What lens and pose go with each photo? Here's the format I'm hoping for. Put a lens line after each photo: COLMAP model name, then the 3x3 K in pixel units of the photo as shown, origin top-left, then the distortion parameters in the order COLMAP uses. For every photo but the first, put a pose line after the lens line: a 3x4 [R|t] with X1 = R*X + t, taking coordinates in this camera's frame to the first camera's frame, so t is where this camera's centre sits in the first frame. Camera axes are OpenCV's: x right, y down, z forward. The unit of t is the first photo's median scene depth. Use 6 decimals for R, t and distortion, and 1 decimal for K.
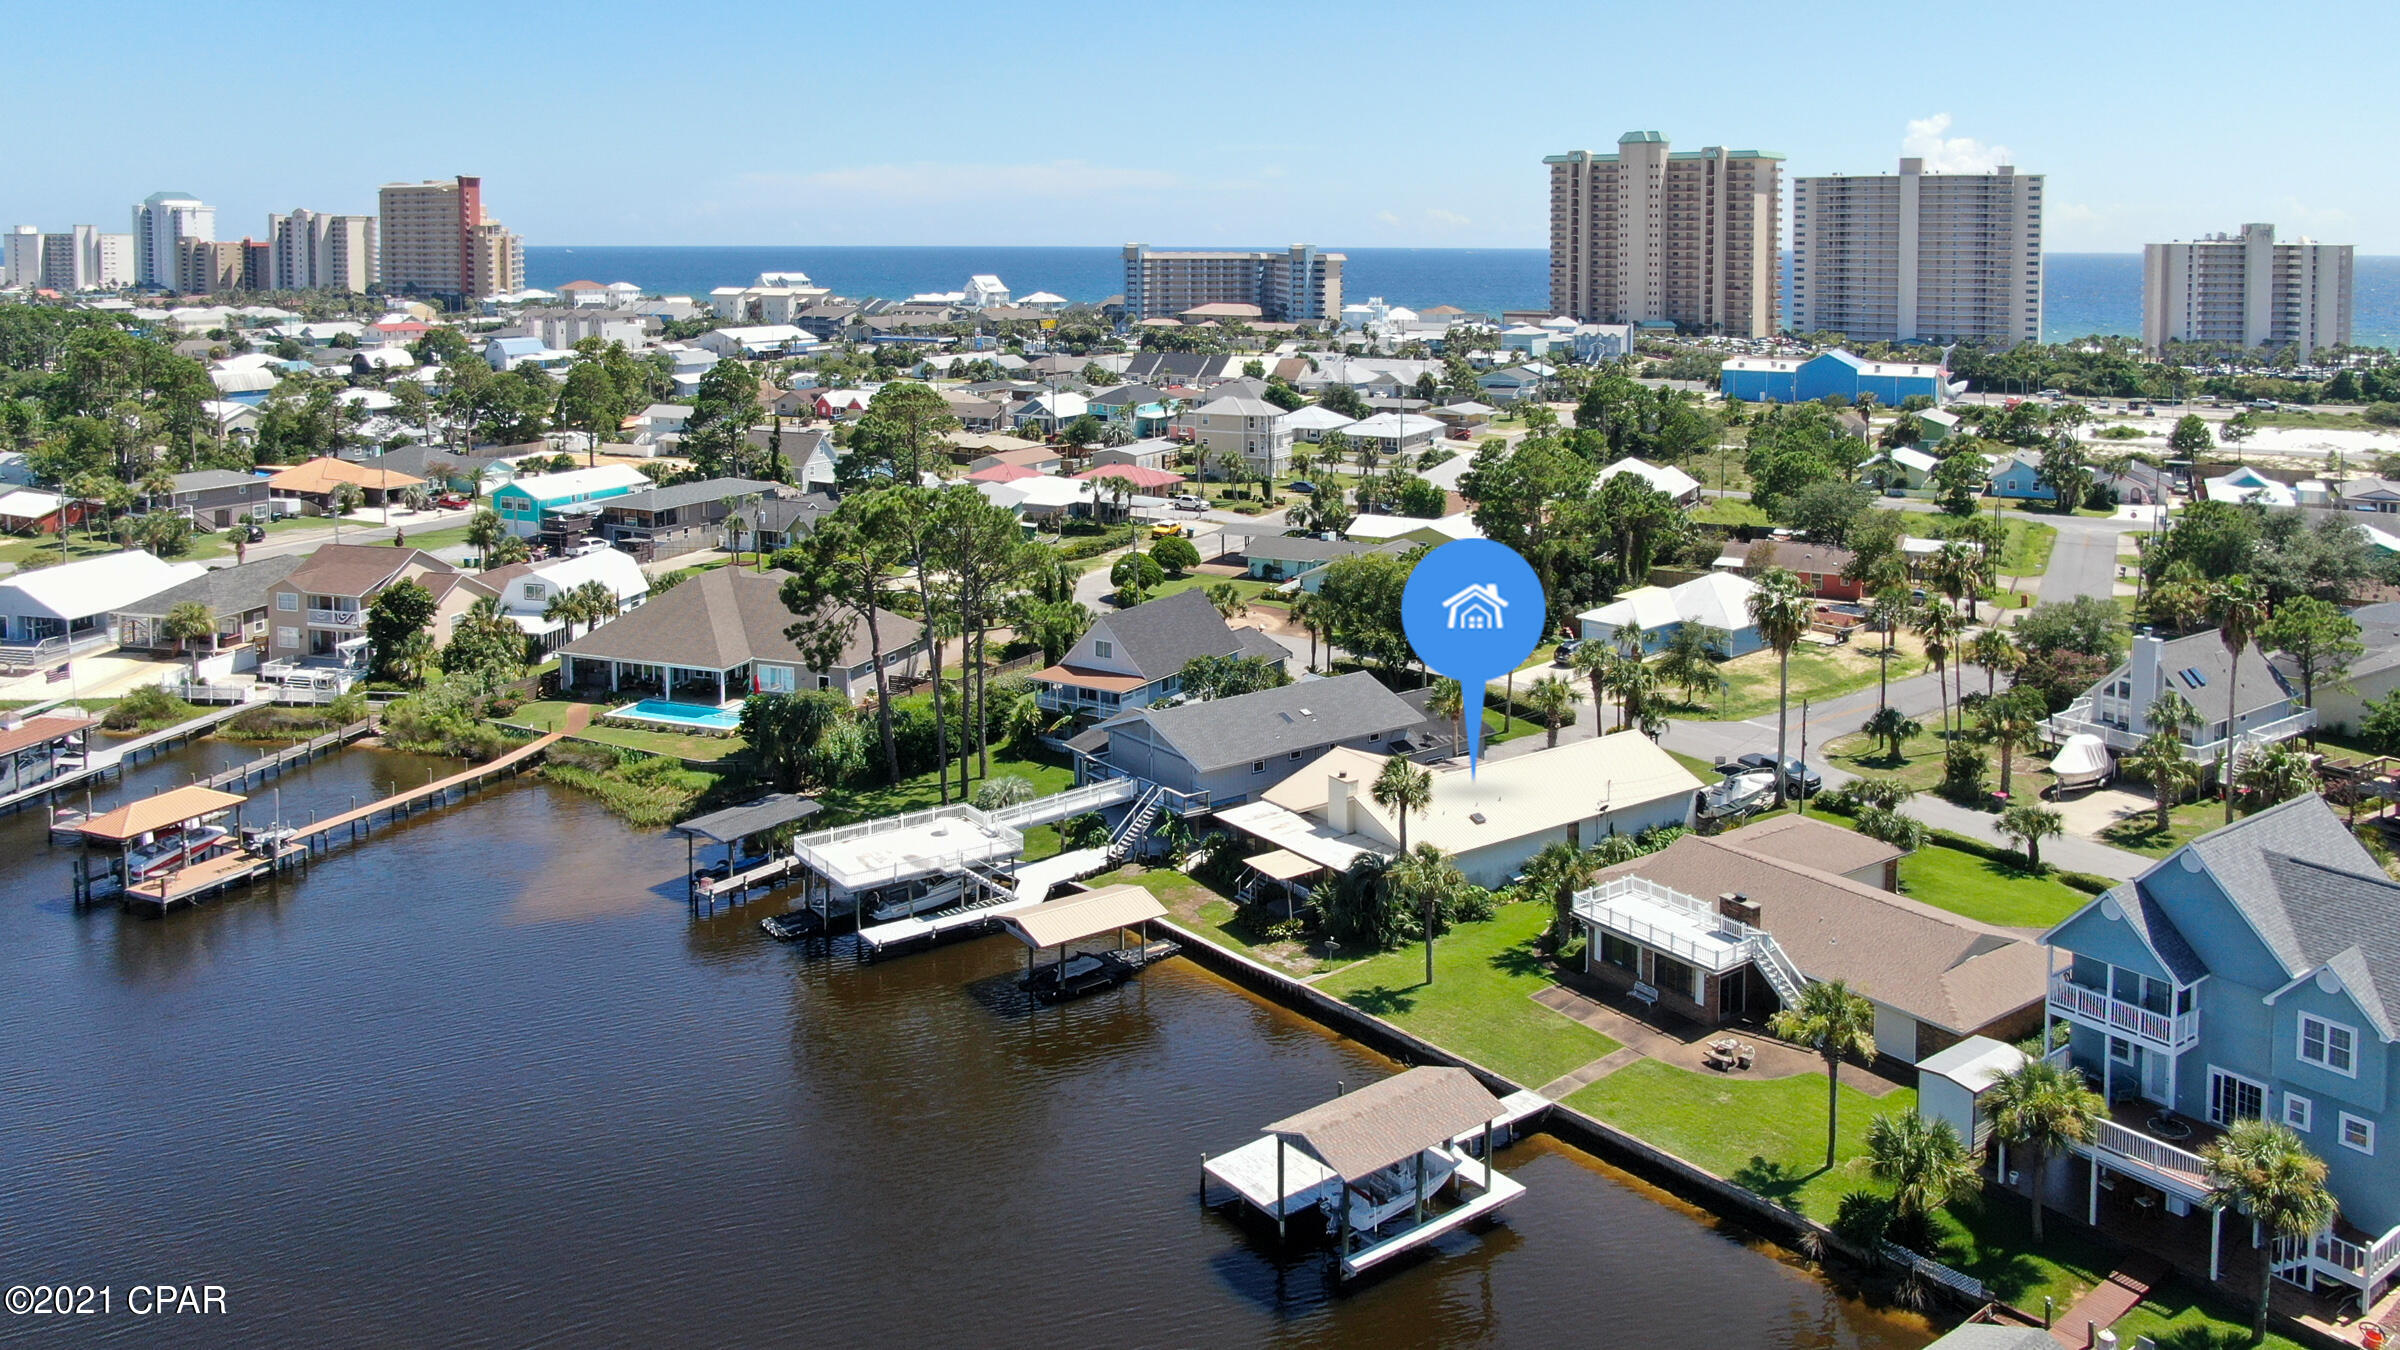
lens RADIAL K [[1709.2, 0, 1200.0], [0, 1709.2, 675.0], [0, 0, 1]] dist [-0.014816, 0.005436]
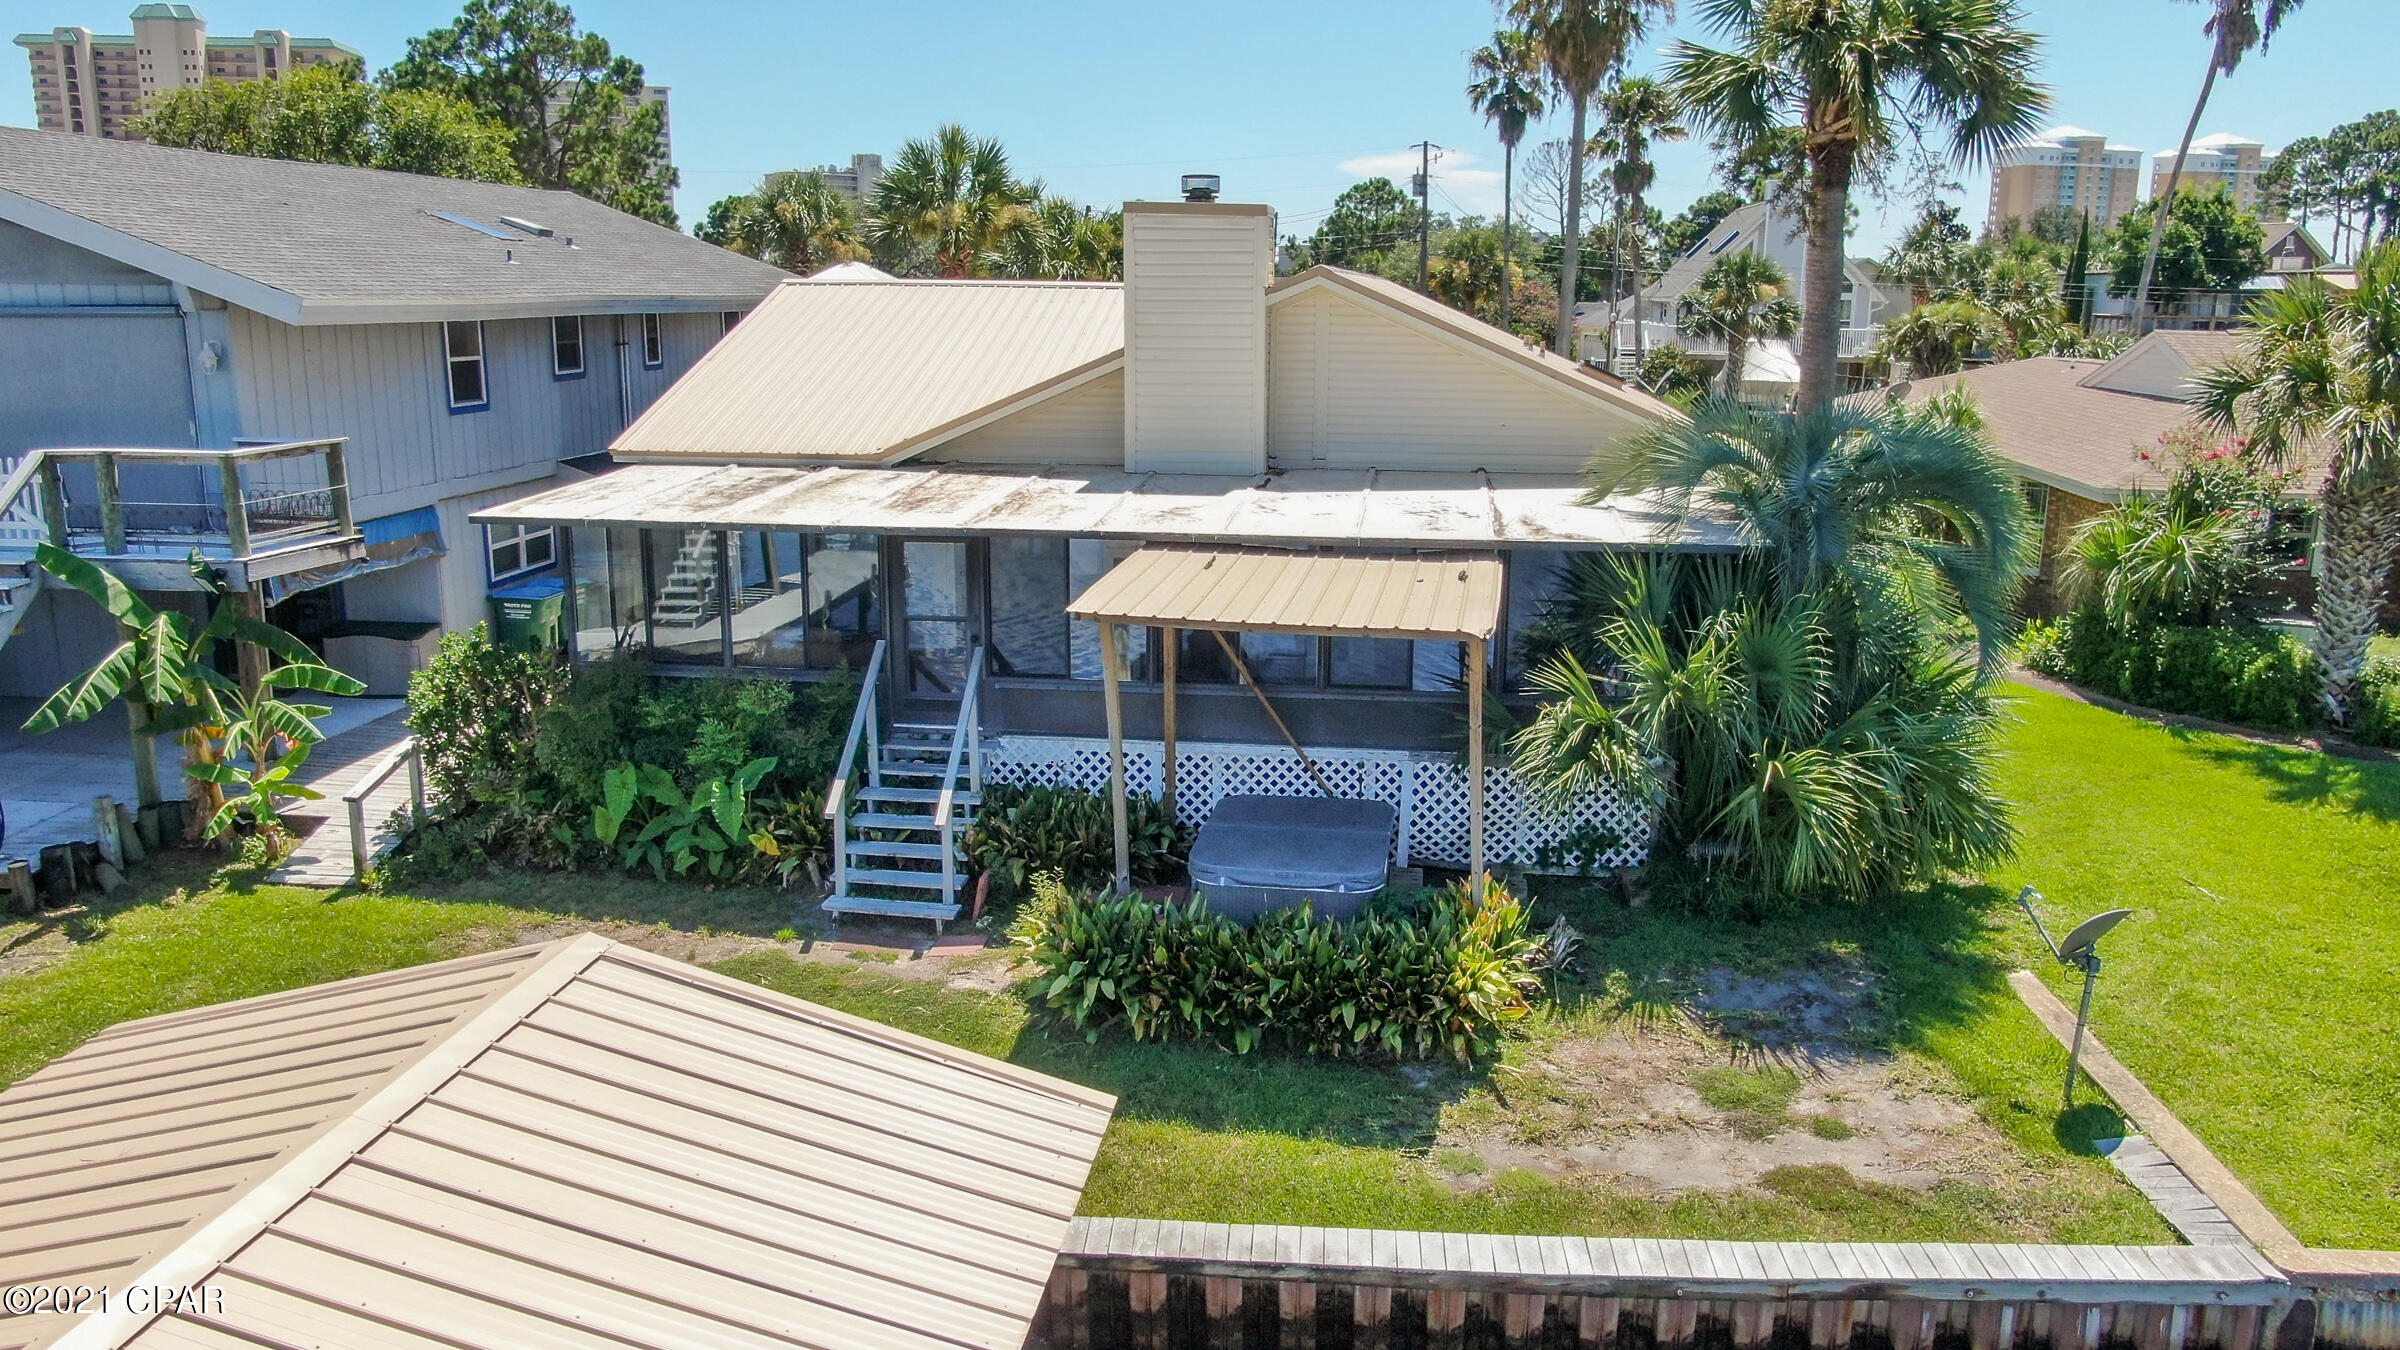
lens RADIAL K [[1709.2, 0, 1200.0], [0, 1709.2, 675.0], [0, 0, 1]] dist [-0.014816, 0.005436]
pose [[0.686048, -0.155782, 0.710683, -0.041297], [0.168417, 0.984280, 0.053176, 0.059034], [-0.707795, 0.083210, 0.701500, 0.482391]]
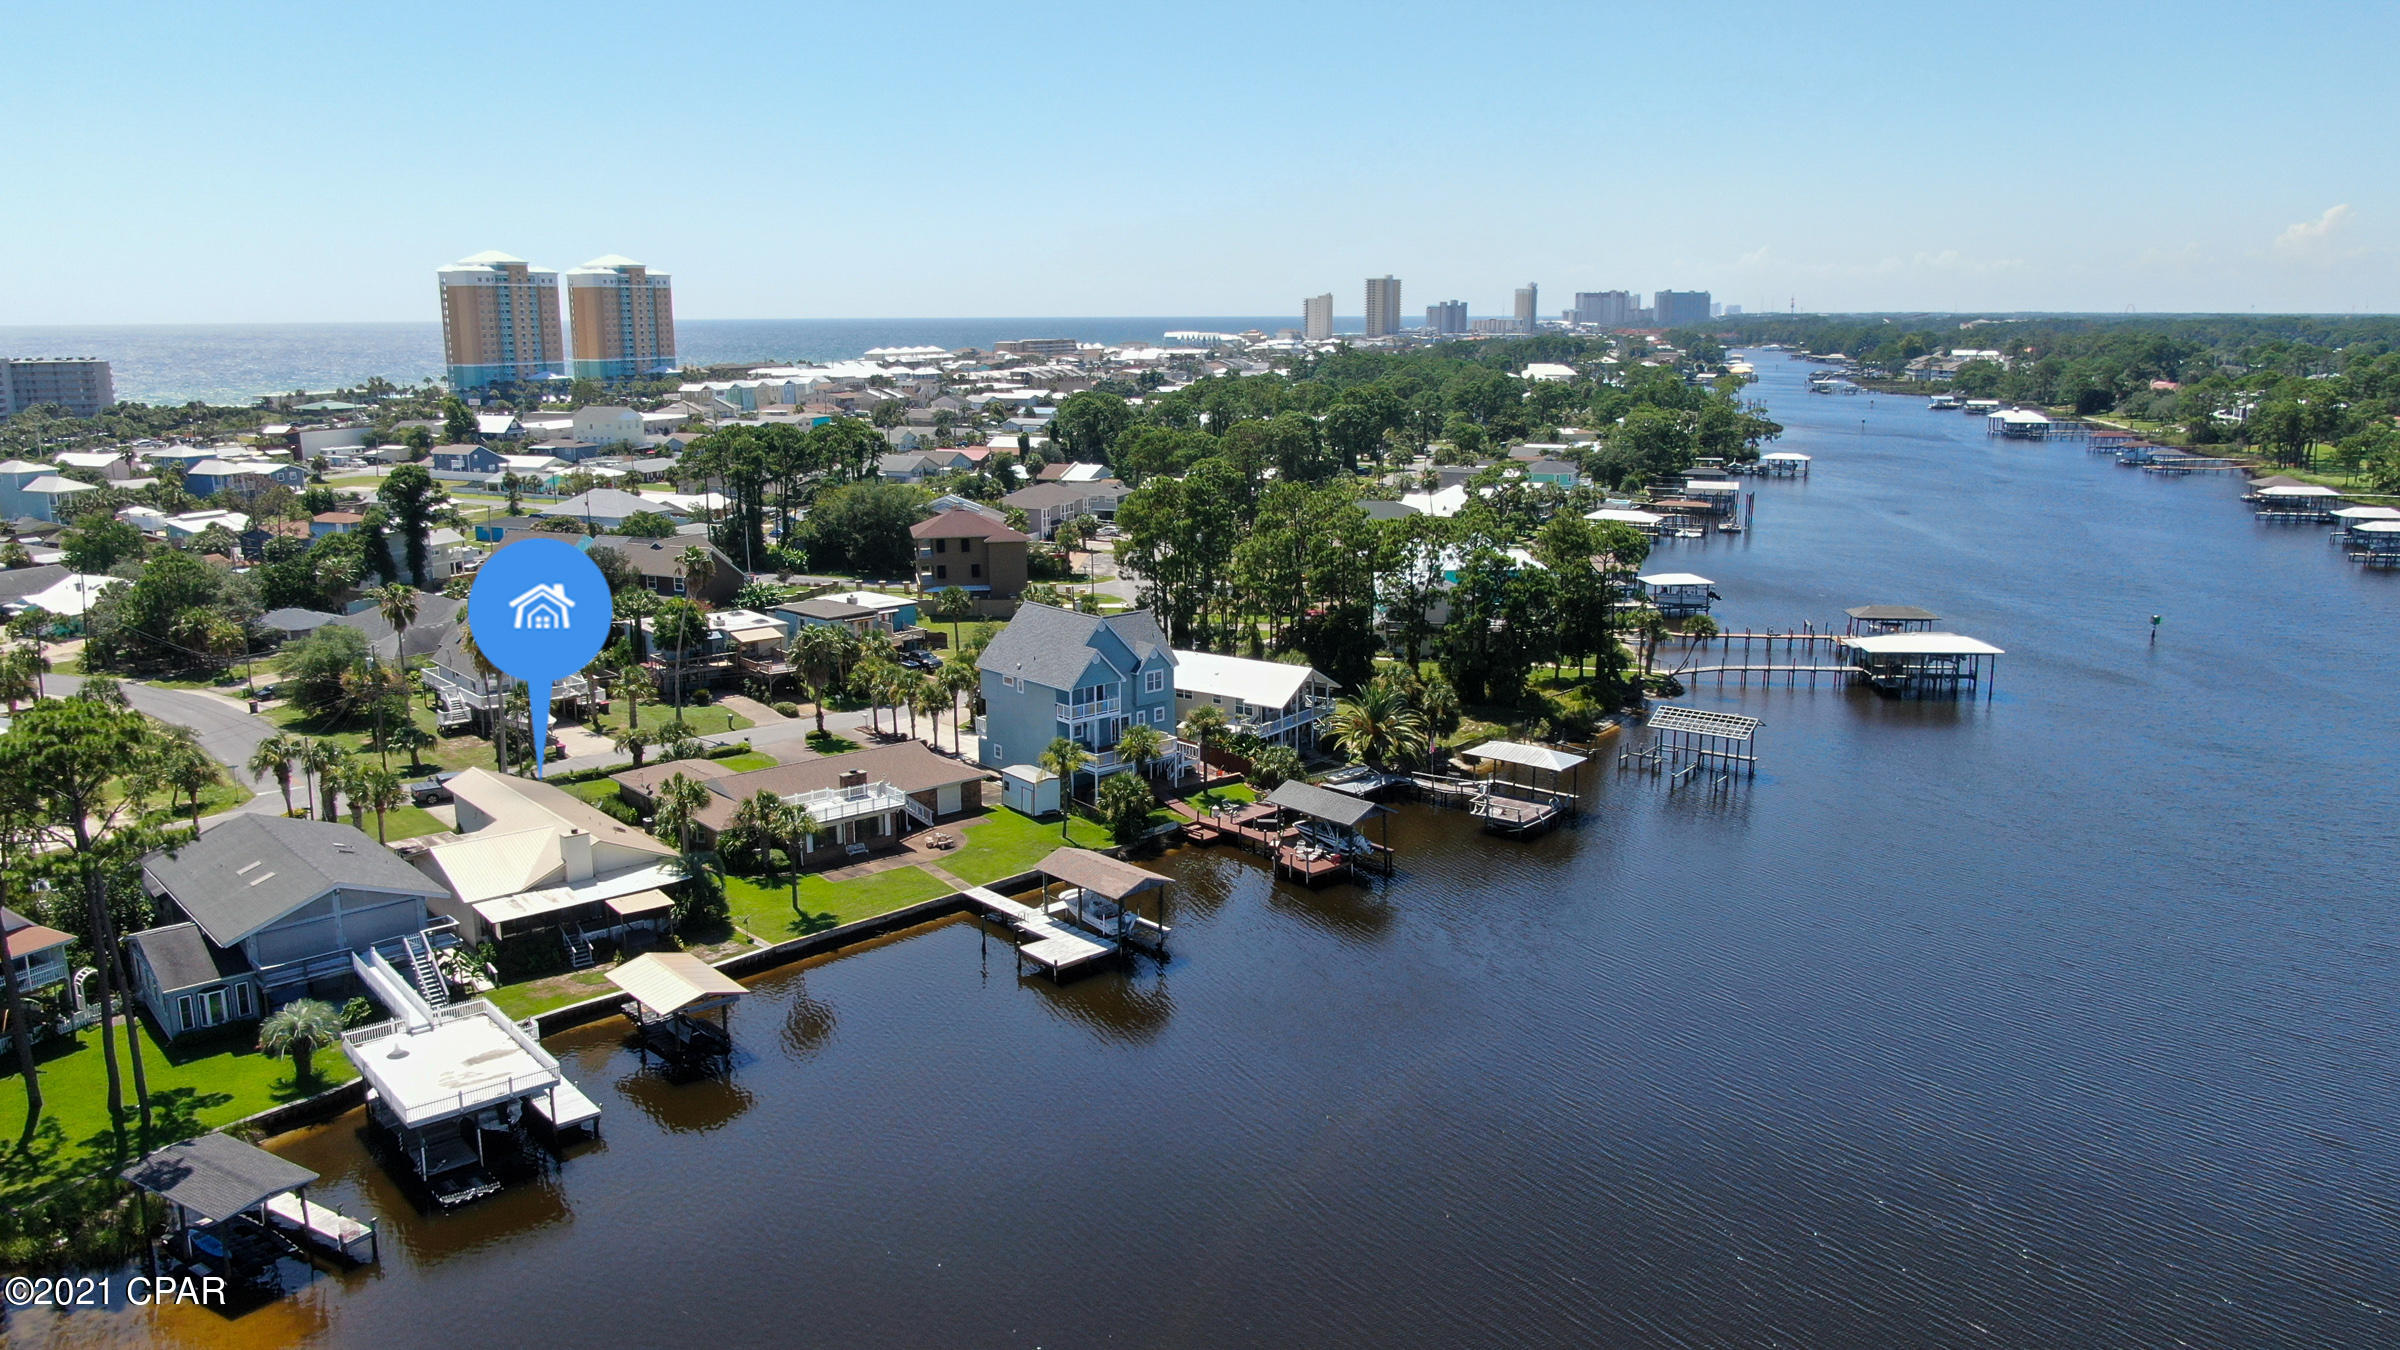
lens RADIAL K [[1709.2, 0, 1200.0], [0, 1709.2, 675.0], [0, 0, 1]] dist [-0.014816, 0.005436]
pose [[-0.094671, -0.205434, 0.974081, -0.596530], [0.239595, 0.945012, 0.222590, -0.111439], [-0.966246, 0.254458, -0.040244, 0.342798]]
